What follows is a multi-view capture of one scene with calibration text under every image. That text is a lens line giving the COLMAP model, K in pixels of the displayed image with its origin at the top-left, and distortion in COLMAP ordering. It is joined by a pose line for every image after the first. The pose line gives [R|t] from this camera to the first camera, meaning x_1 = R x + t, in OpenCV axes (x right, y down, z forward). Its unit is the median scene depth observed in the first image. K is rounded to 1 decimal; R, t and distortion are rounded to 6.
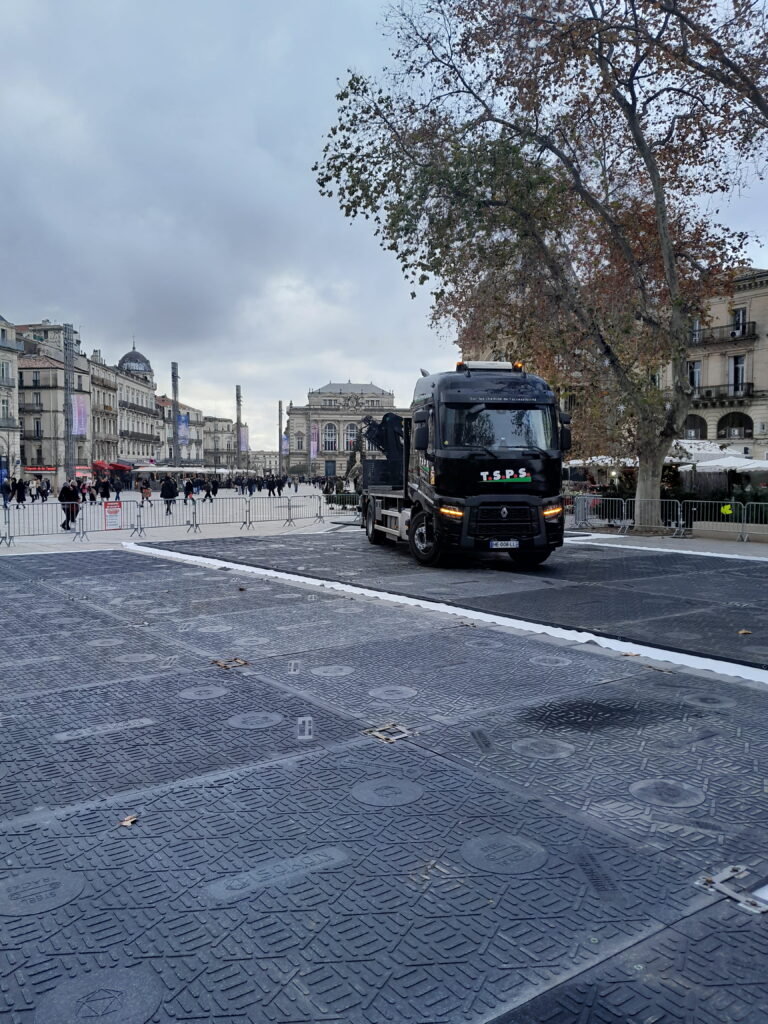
lens RADIAL K [[808.1, 0, 367.9], [0, 808.1, 510.1], [0, 0, 1]] dist [-0.011206, -0.004657]
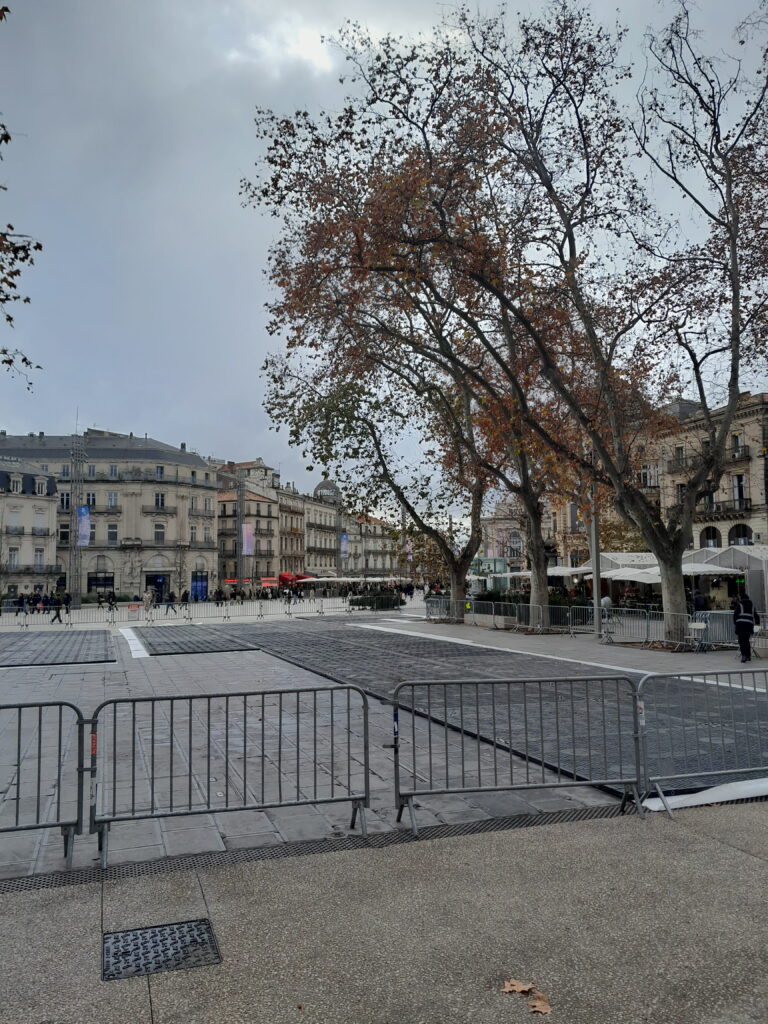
lens RADIAL K [[775.8, 0, 384.0], [0, 775.8, 512.0], [0, 0, 1]] dist [0.141641, -0.277518]
pose [[0.962329, -0.038763, -0.269110, 0.141859], [0.003157, 0.991311, -0.131501, 0.003237], [0.271869, 0.125697, 0.954090, -0.102025]]
